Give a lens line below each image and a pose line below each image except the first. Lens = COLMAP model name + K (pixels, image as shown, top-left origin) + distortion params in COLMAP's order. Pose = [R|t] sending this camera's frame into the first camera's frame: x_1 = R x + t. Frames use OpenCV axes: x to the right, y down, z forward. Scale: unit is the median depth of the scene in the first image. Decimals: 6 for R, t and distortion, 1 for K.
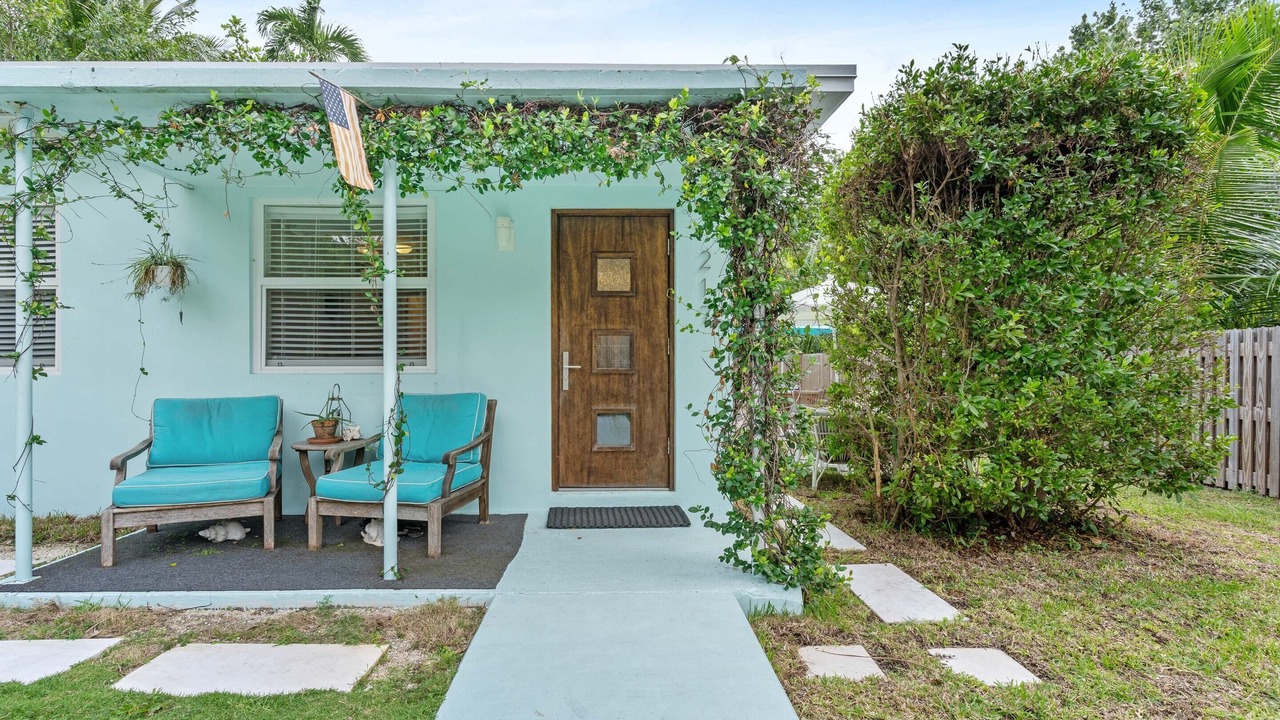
lens RADIAL K [[599.7, 0, 624.0], [0, 599.7, 362.4], [0, 0, 1]] dist [0.003762, 0.000408]
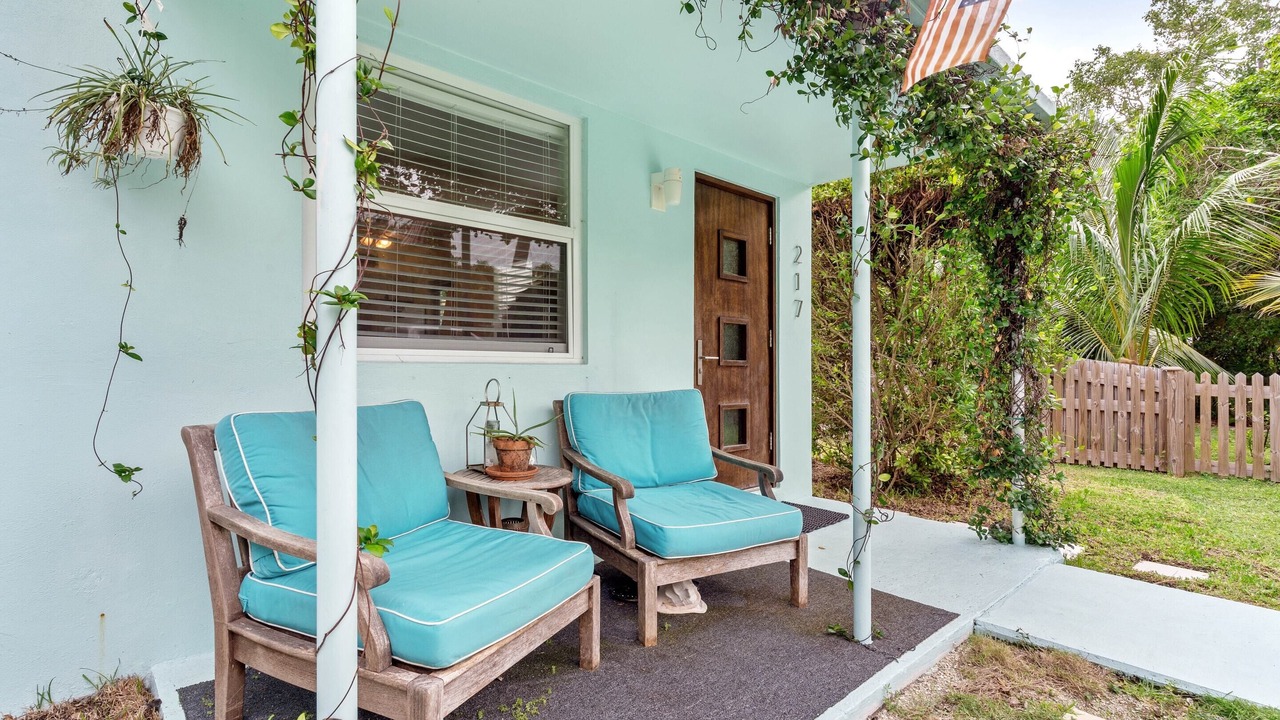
lens RADIAL K [[599.7, 0, 624.0], [0, 599.7, 362.4], [0, 0, 1]] dist [0.003762, 0.000408]
pose [[0.753610, 0.012080, 0.657211, -0.740102], [-0.016434, 0.999865, 0.000466, 0.015064], [-0.657117, -0.011152, 0.753706, 0.424062]]
